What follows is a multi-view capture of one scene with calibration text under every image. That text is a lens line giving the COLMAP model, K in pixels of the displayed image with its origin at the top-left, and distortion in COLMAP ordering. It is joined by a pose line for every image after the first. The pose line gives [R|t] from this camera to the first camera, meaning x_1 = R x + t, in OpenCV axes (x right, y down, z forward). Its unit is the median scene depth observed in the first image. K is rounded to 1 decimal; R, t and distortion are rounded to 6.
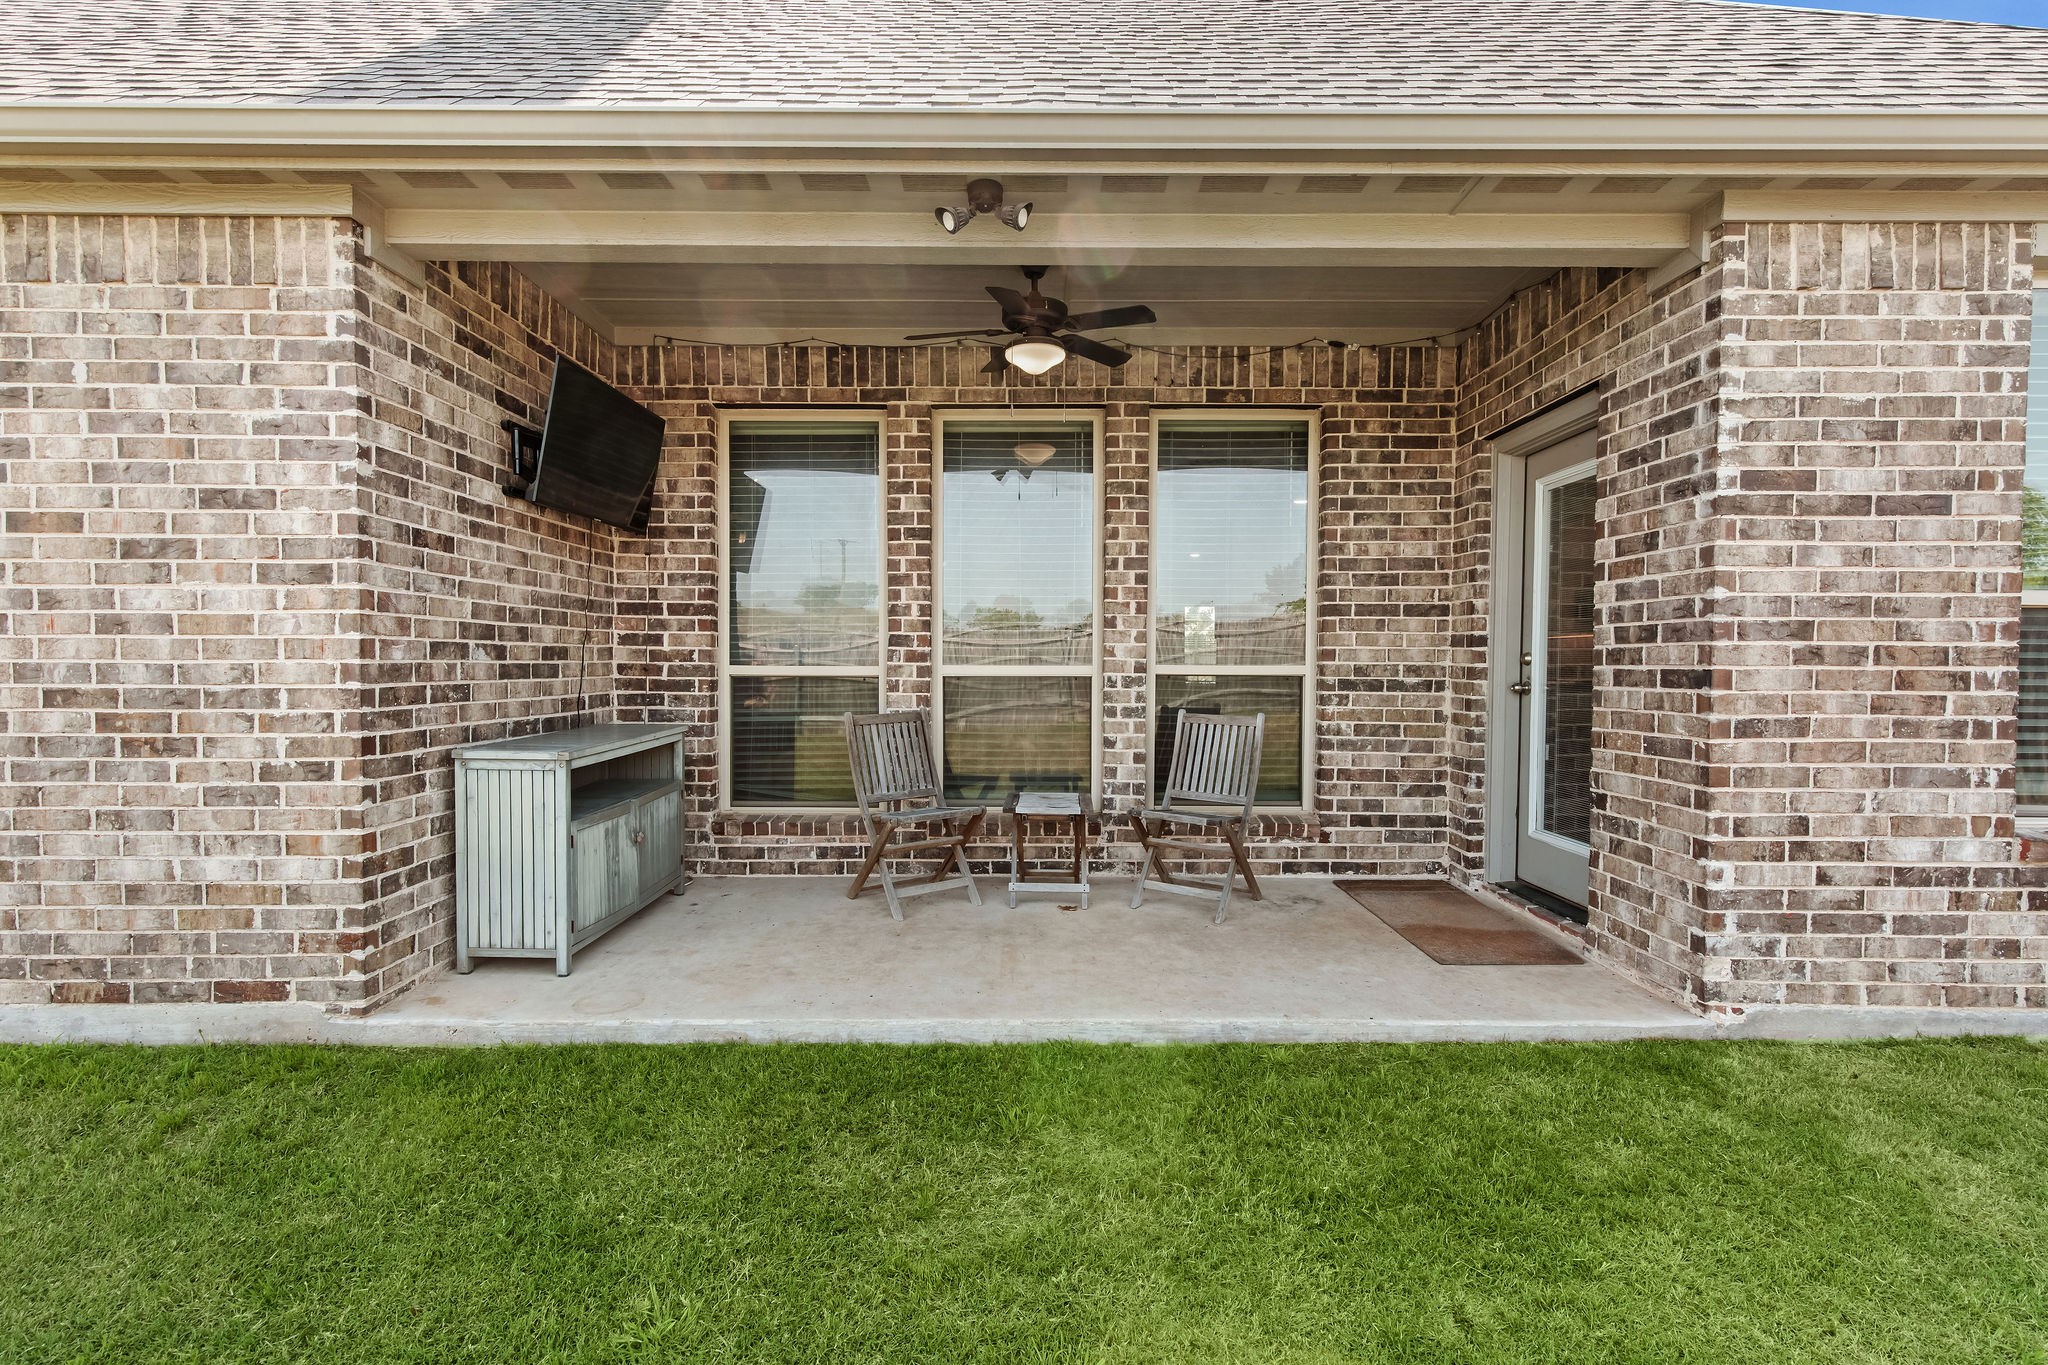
lens RADIAL K [[922.7, 0, 1024.0], [0, 922.7, 682.5], [0, 0, 1]] dist [0.003649, 0.000090]
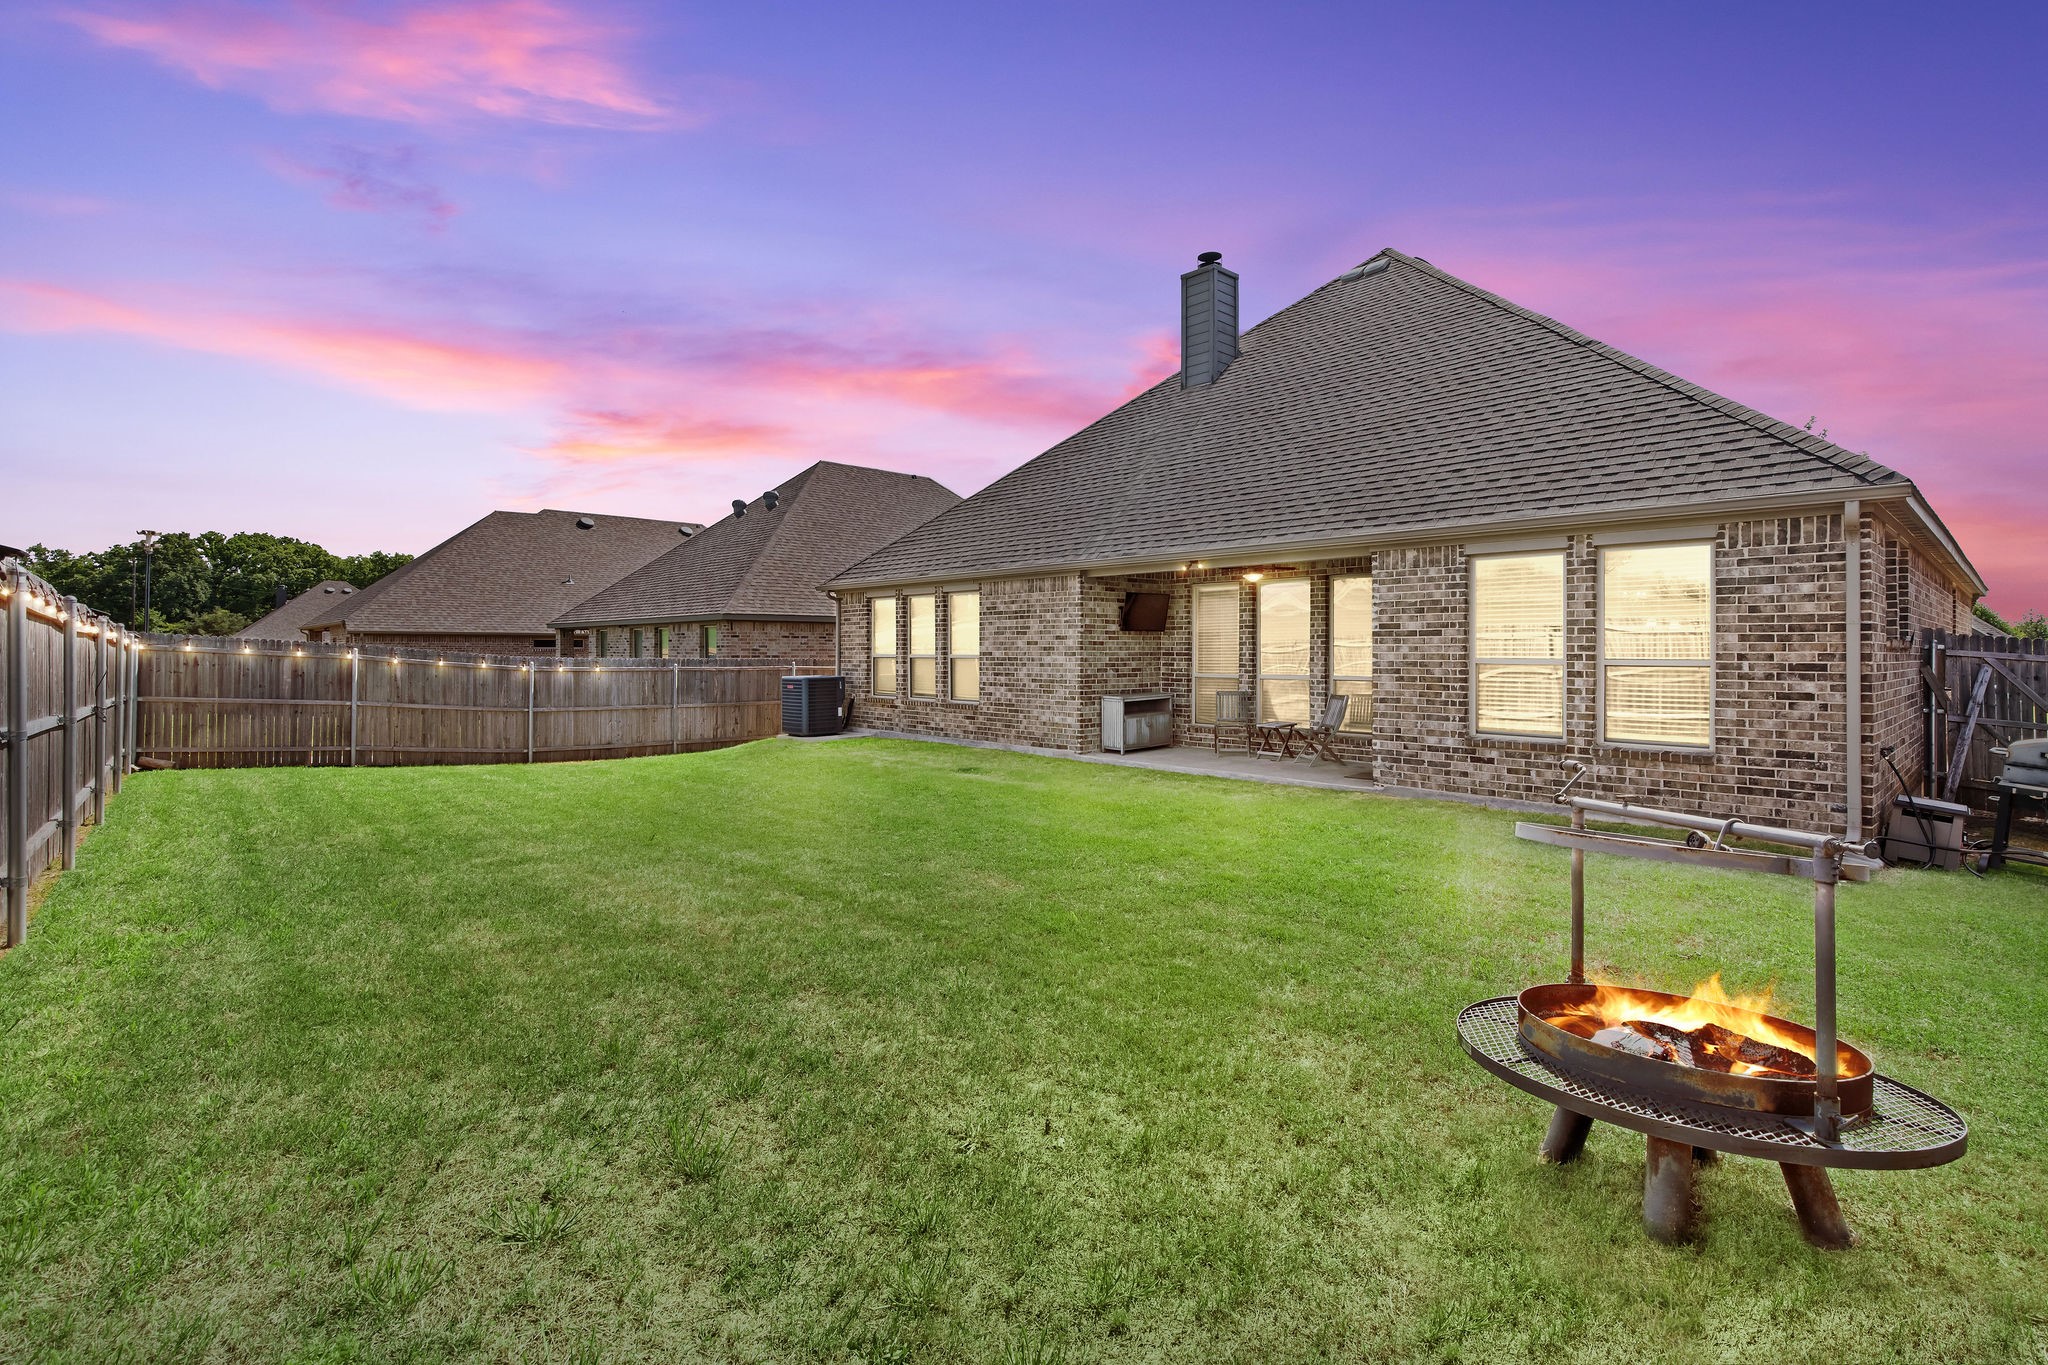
lens RADIAL K [[949.3, 0, 1031.0], [0, 949.3, 642.2], [0, 0, 1]] dist [-0.000322, -0.000083]
pose [[0.687830, -0.008486, -0.725822, 2.396949], [-0.015374, 0.999537, -0.026256, -0.050664], [0.725709, 0.029219, 0.687382, -2.279639]]
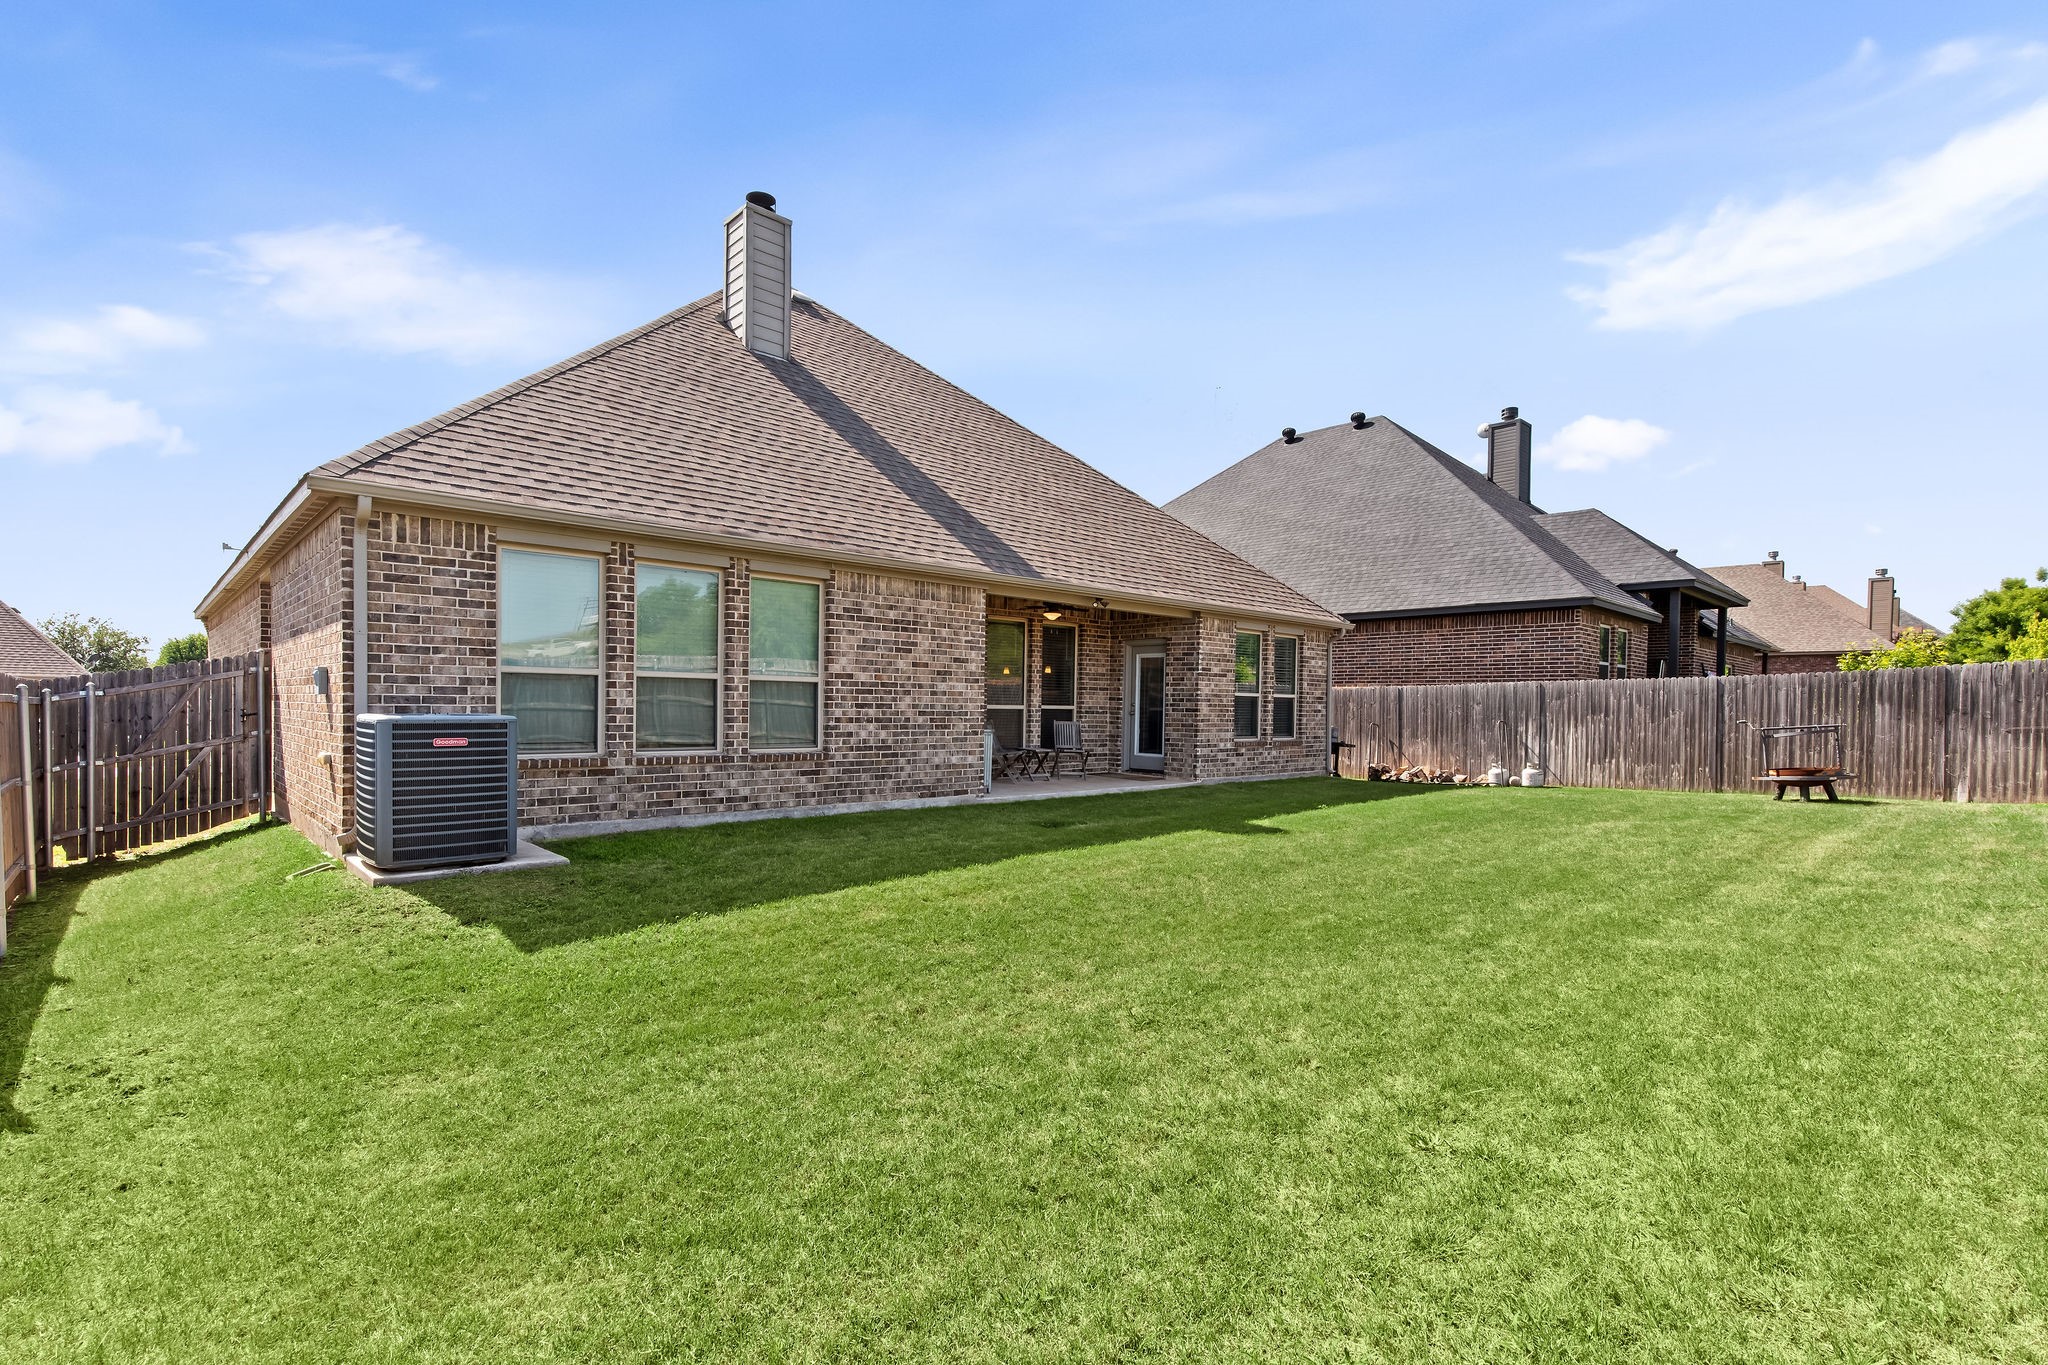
lens RADIAL K [[930.6, 0, 1038.0], [0, 930.6, 707.4], [0, 0, 1]] dist [0.004959, -0.000140]
pose [[0.723450, 0.006855, 0.690343, -3.186066], [0.001464, 0.999933, -0.011463, 0.035460], [-0.690375, 0.009304, 0.723392, -1.918688]]
